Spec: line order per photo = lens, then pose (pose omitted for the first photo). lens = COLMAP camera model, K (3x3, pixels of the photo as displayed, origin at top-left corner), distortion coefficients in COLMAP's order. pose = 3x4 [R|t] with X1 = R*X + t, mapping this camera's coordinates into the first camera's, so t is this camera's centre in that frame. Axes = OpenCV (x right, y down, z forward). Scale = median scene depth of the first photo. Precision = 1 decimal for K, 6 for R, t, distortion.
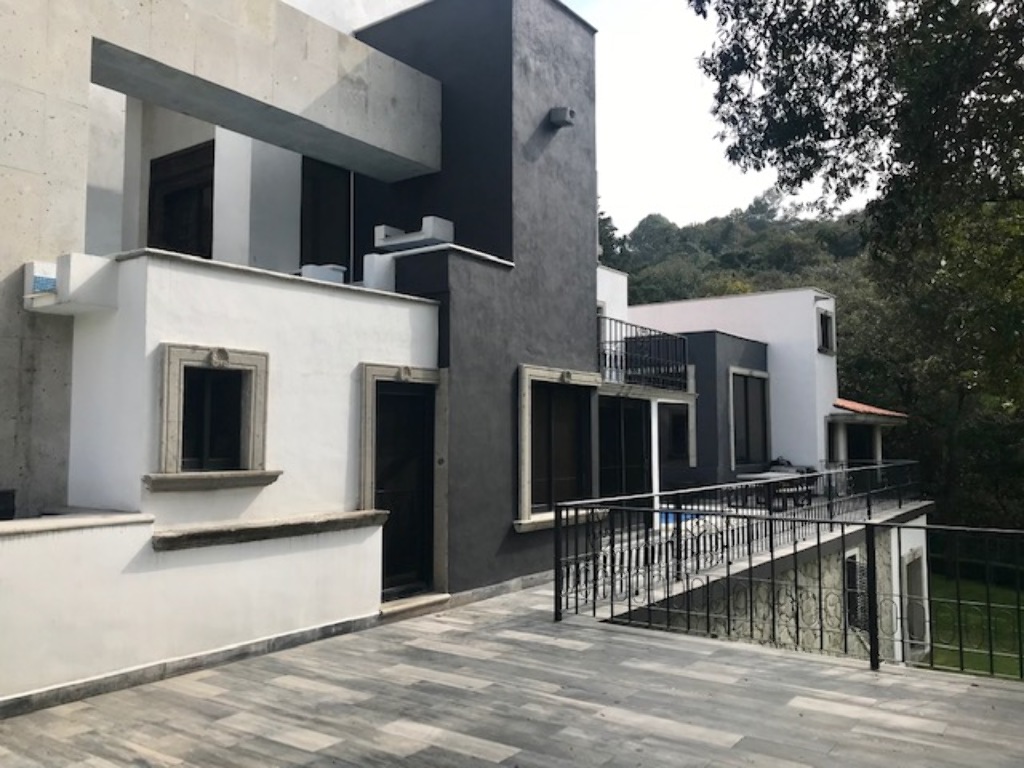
lens RADIAL K [[879.1, 0, 512.0], [0, 879.1, 384.0], [0, 0, 1]] dist [-0.007575, -0.003691]
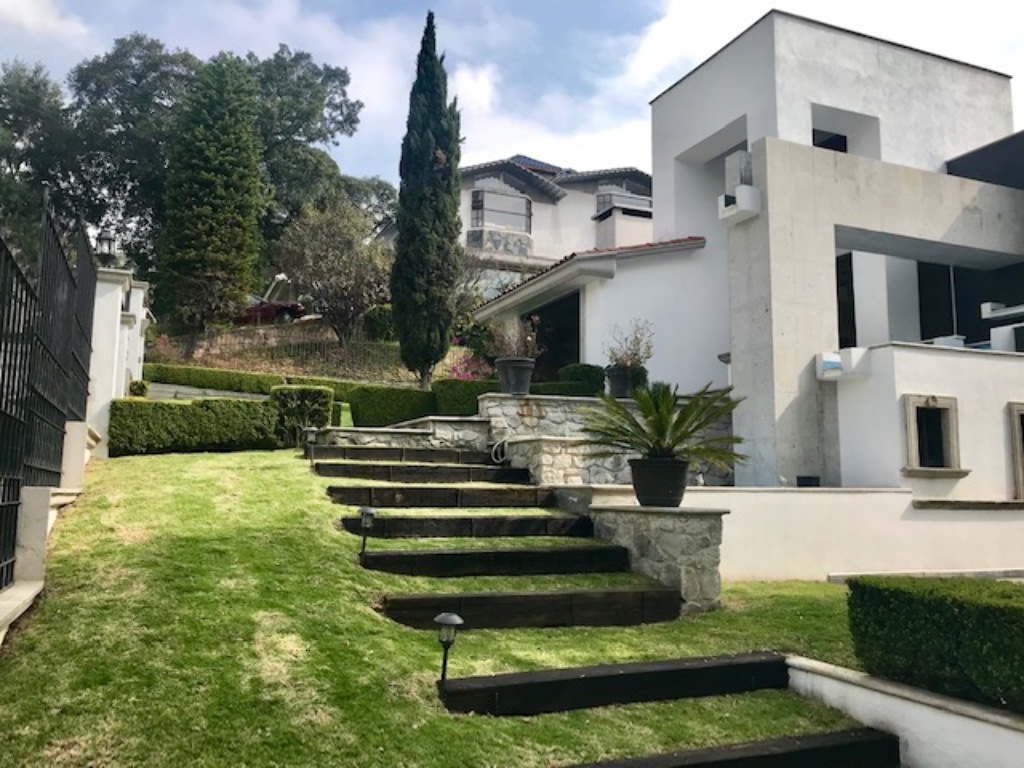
lens RADIAL K [[826.0, 0, 513.0], [0, 826.0, 397.5], [0, 0, 1]] dist [0.044105, 0.001980]
pose [[0.863792, -0.045720, -0.501770, -0.212922], [0.020920, 0.998270, -0.054945, 0.033525], [0.503414, 0.036964, 0.863254, -0.775008]]
